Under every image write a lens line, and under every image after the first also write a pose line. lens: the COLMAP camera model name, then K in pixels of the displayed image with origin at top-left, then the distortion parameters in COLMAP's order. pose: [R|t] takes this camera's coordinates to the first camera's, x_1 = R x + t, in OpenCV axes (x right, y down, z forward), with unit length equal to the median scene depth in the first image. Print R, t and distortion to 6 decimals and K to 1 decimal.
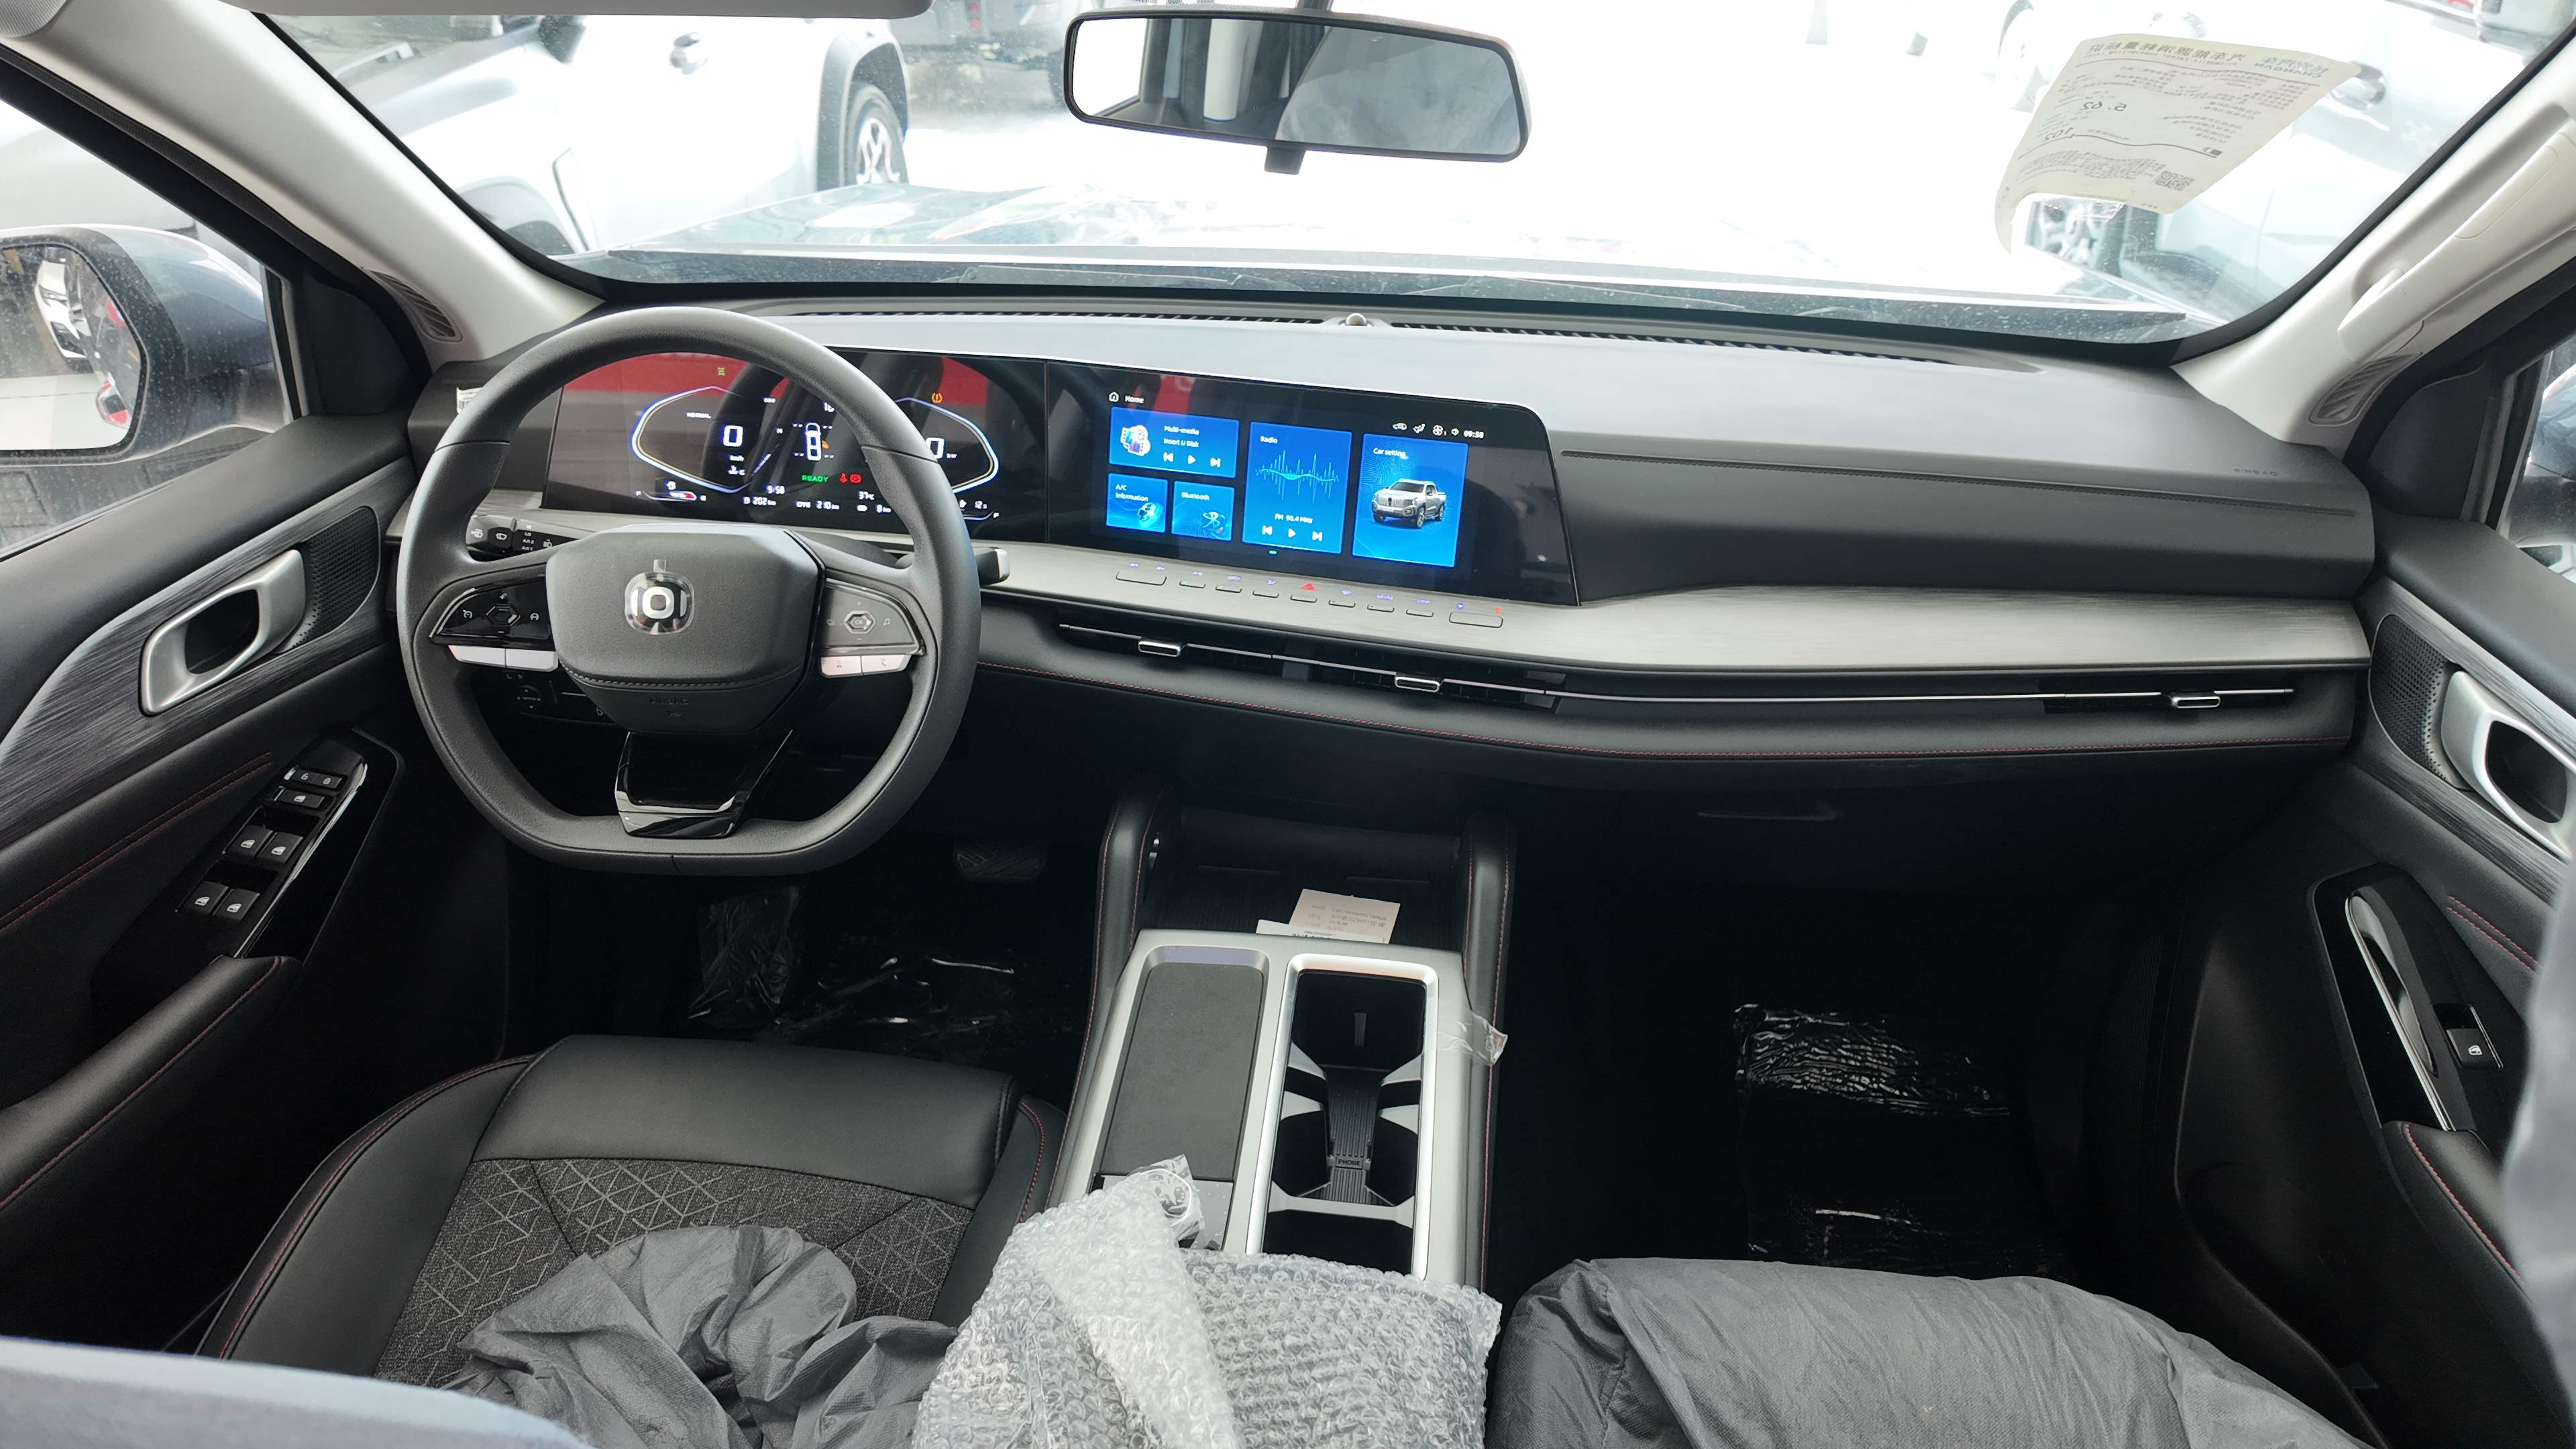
lens RADIAL K [[1560.3, 0, 1286.4], [0, 1560.3, 720.3], [0, 0, 1]] dist [0.002137, -0.077537]
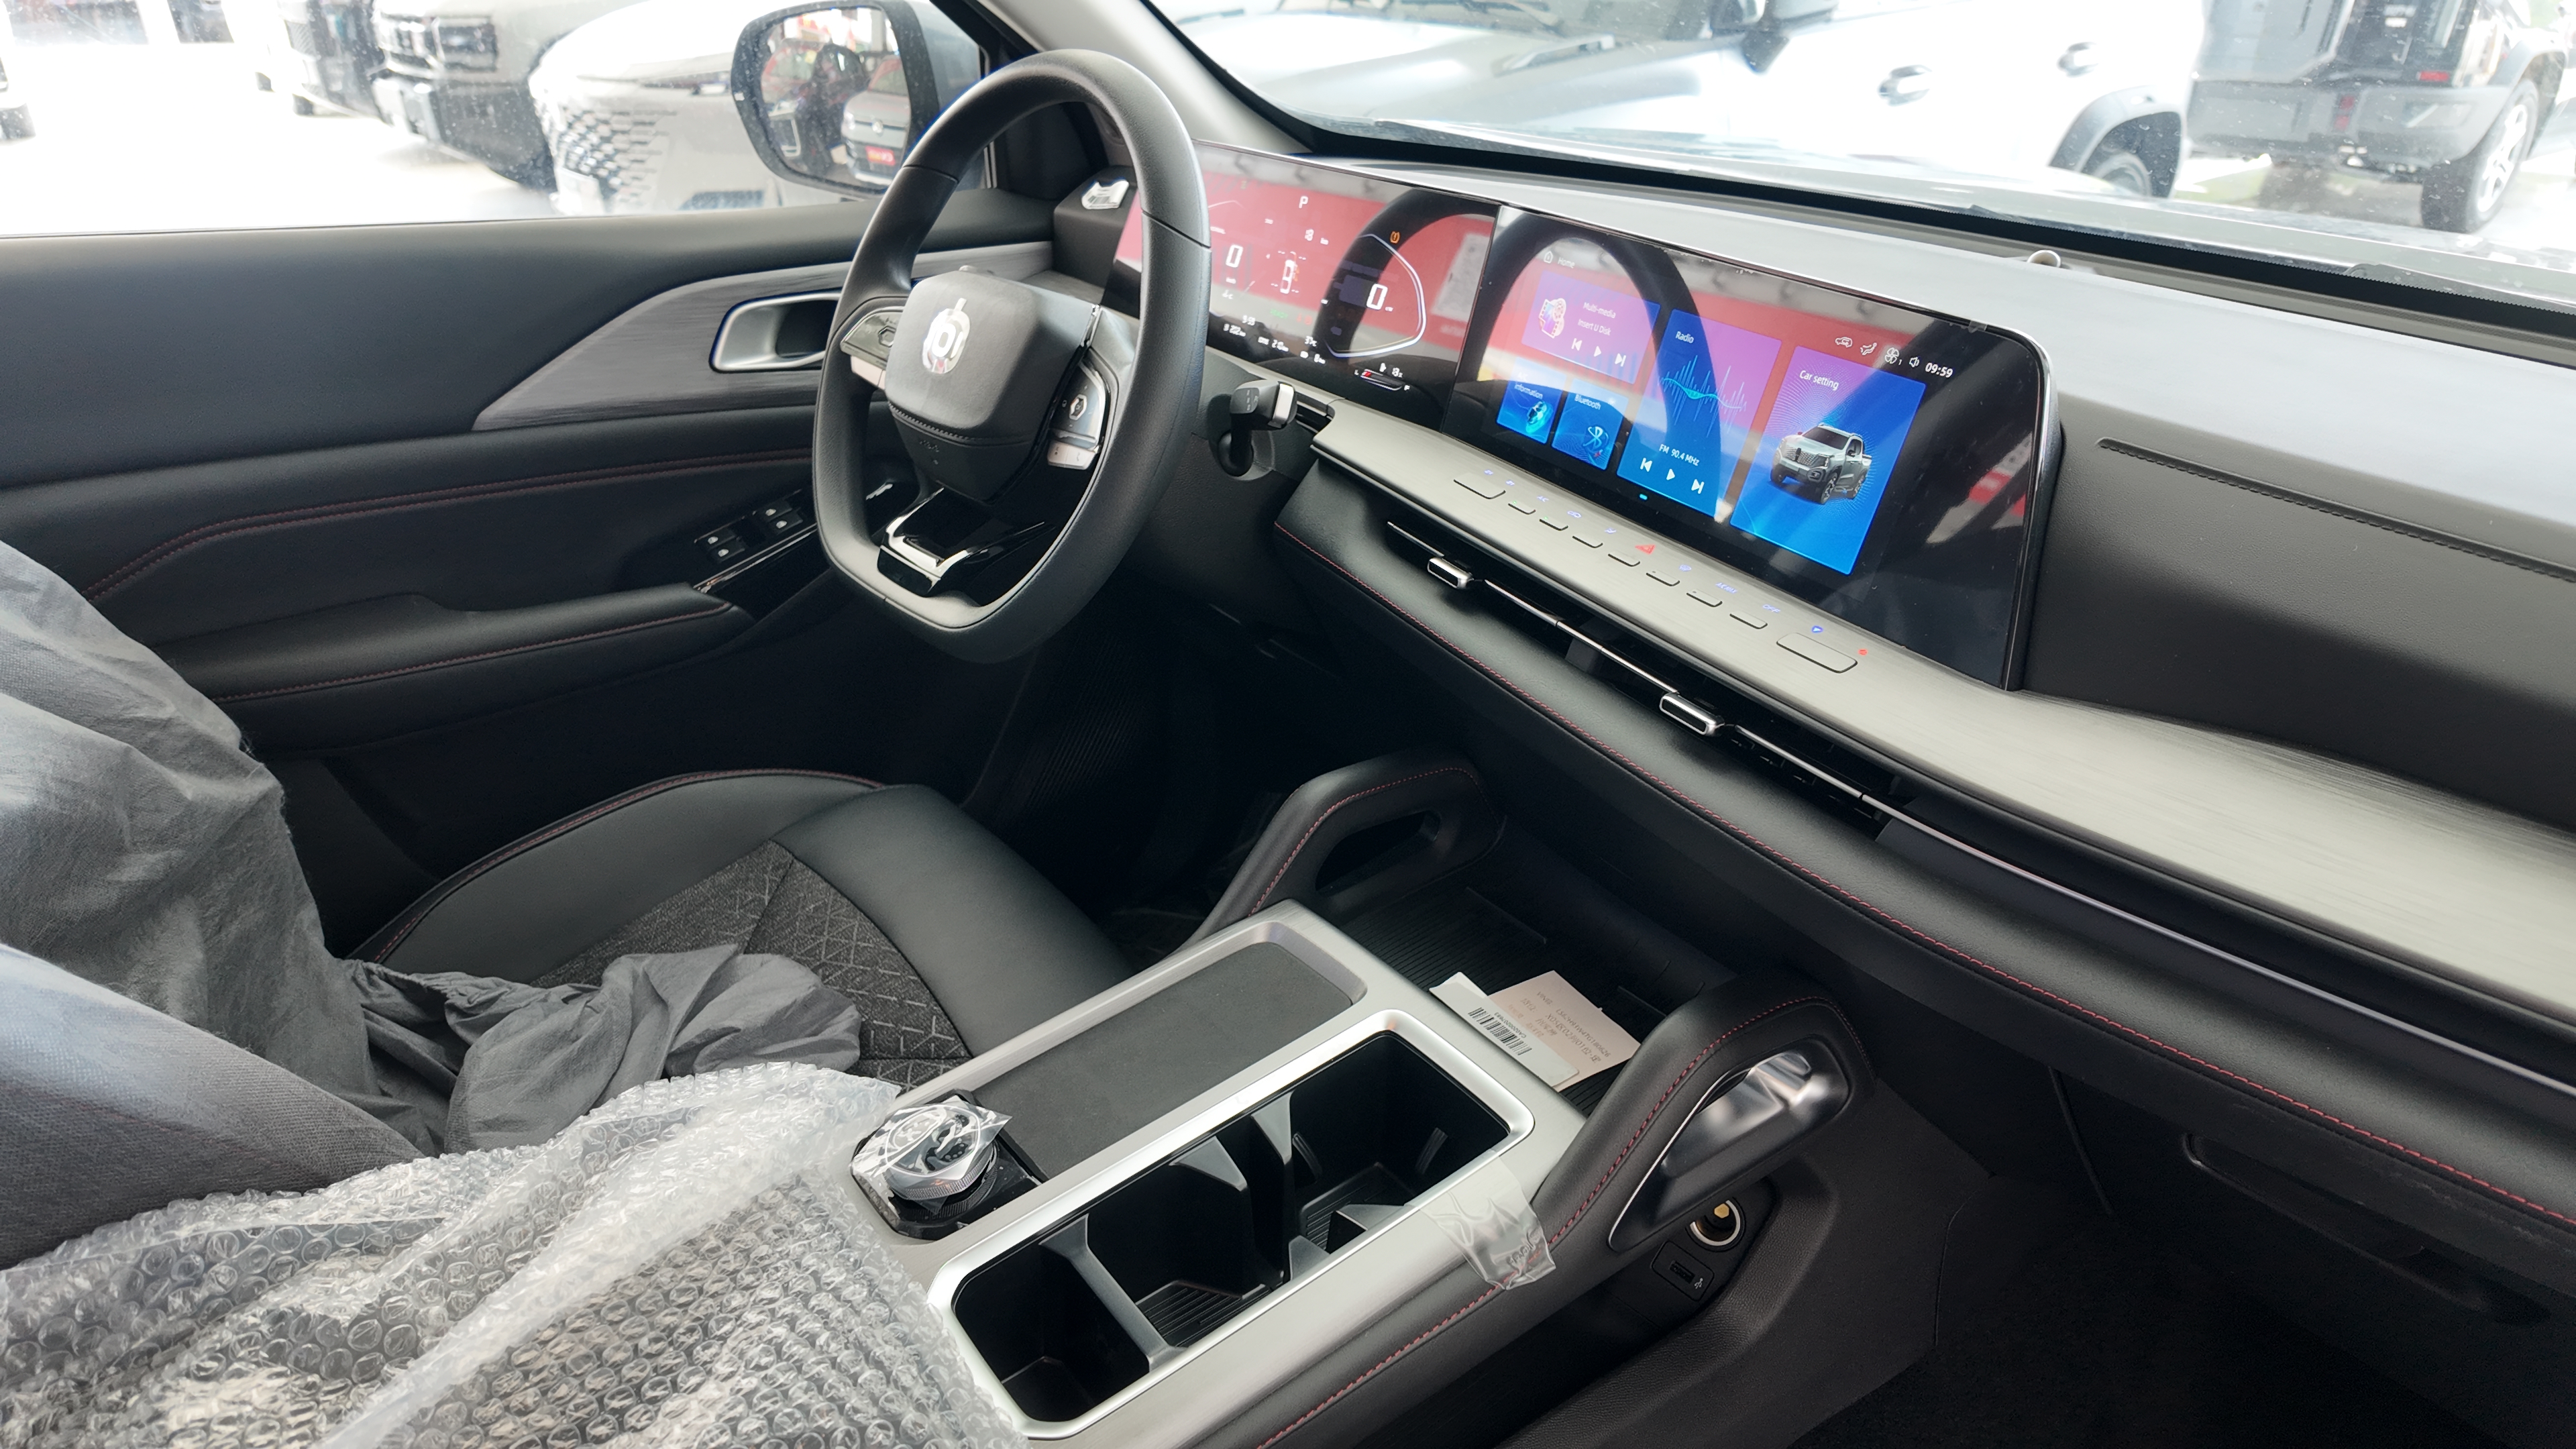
lens RADIAL K [[1530.2, 0, 1244.7], [0, 1530.2, 722.8], [0, 0, 1]] dist [0.037047, -0.036475]
pose [[0.680233, 0.336225, -0.651334, 0.360693], [-0.370645, 0.924395, 0.090092, -0.008626], [0.632381, 0.180130, 0.753424, 0.383073]]
